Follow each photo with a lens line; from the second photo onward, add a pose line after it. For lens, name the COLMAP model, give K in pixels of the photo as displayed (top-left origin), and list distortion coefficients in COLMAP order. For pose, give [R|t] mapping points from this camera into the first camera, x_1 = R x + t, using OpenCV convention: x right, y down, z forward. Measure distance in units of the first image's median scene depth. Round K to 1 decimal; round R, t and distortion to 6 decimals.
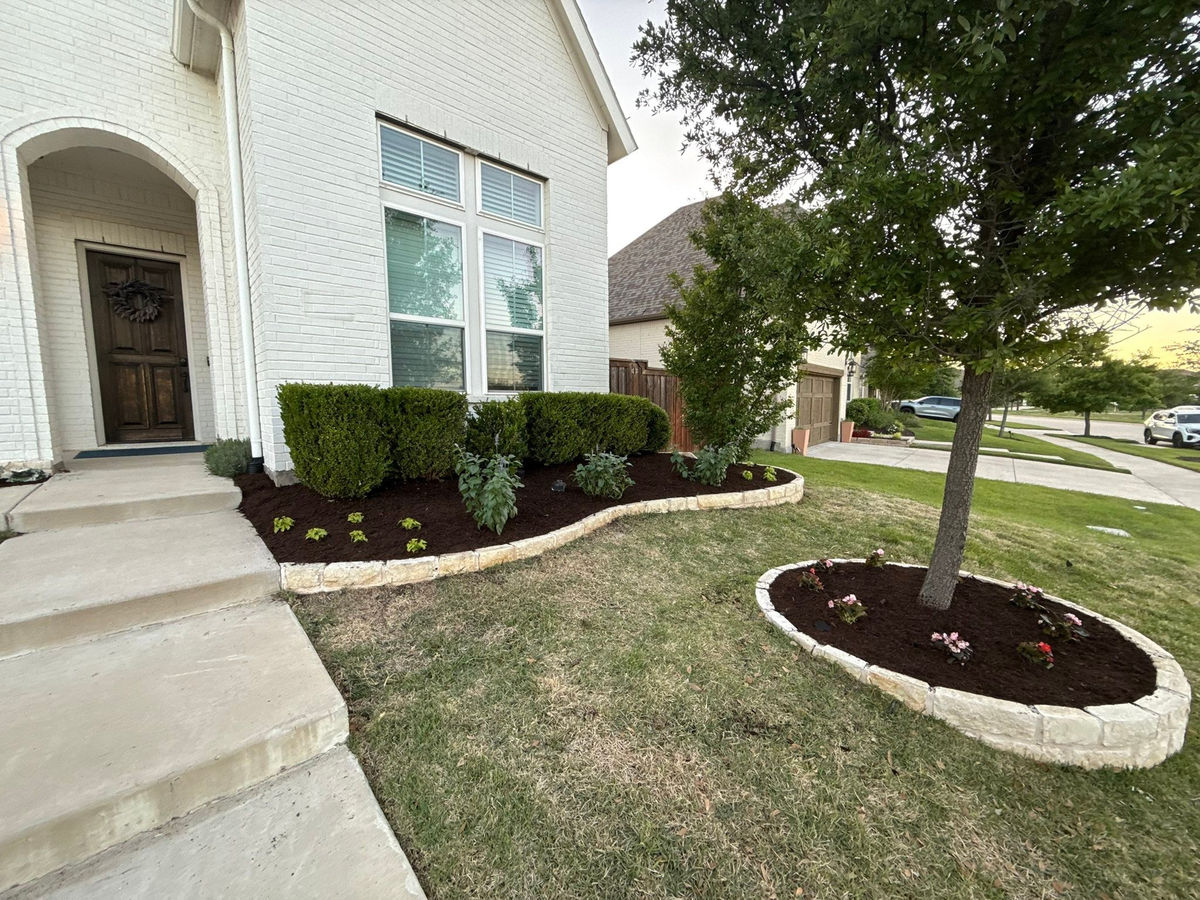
lens RADIAL K [[477.9, 0, 600.0], [0, 477.9, 450.0], [0, 0, 1]] dist [0.000074, 0.000004]
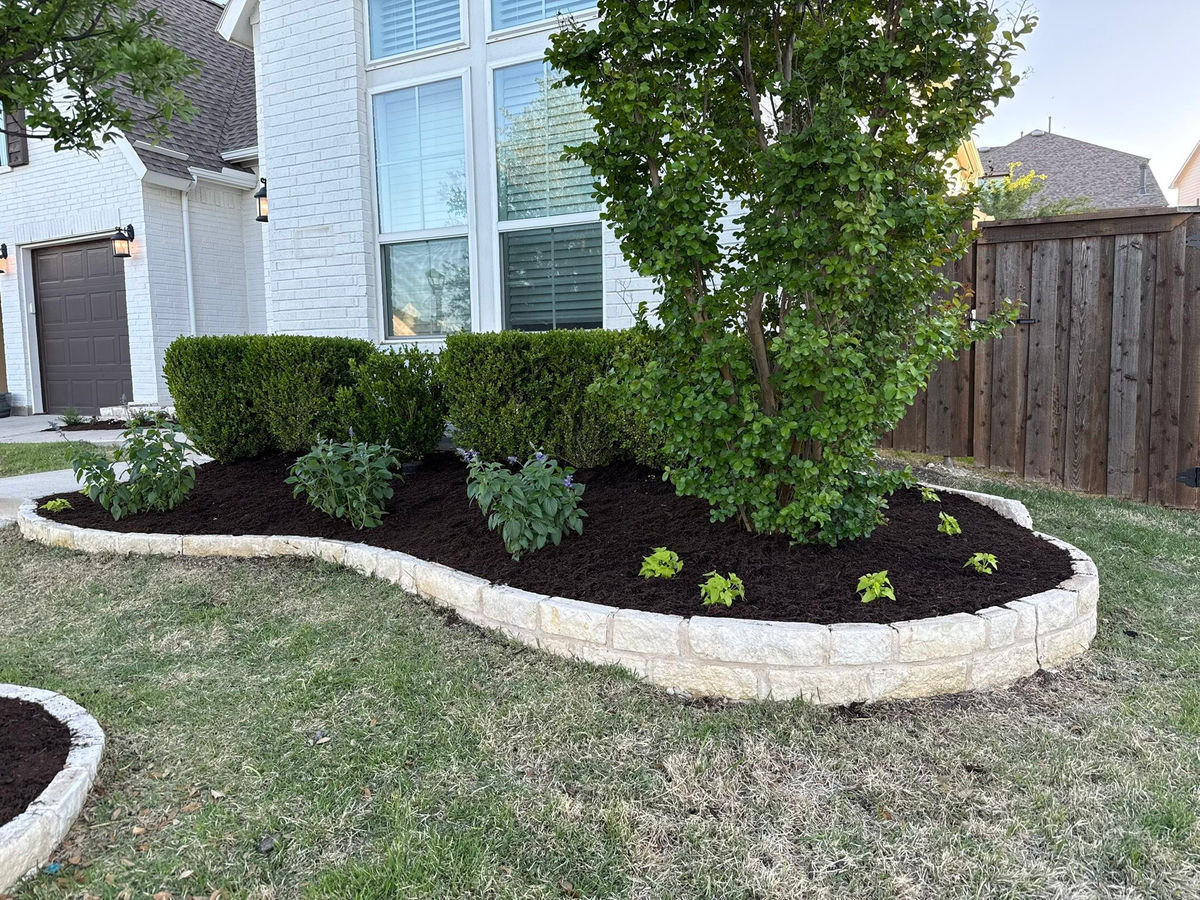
lens RADIAL K [[863.0, 0, 600.0], [0, 863.0, 450.0], [0, 0, 1]] dist [0.033690, 0.000274]
pose [[0.336798, 0.097209, -0.936546, 0.910689], [-0.075992, 0.994218, 0.075867, -0.073275], [0.938505, 0.045618, 0.342237, 0.803052]]
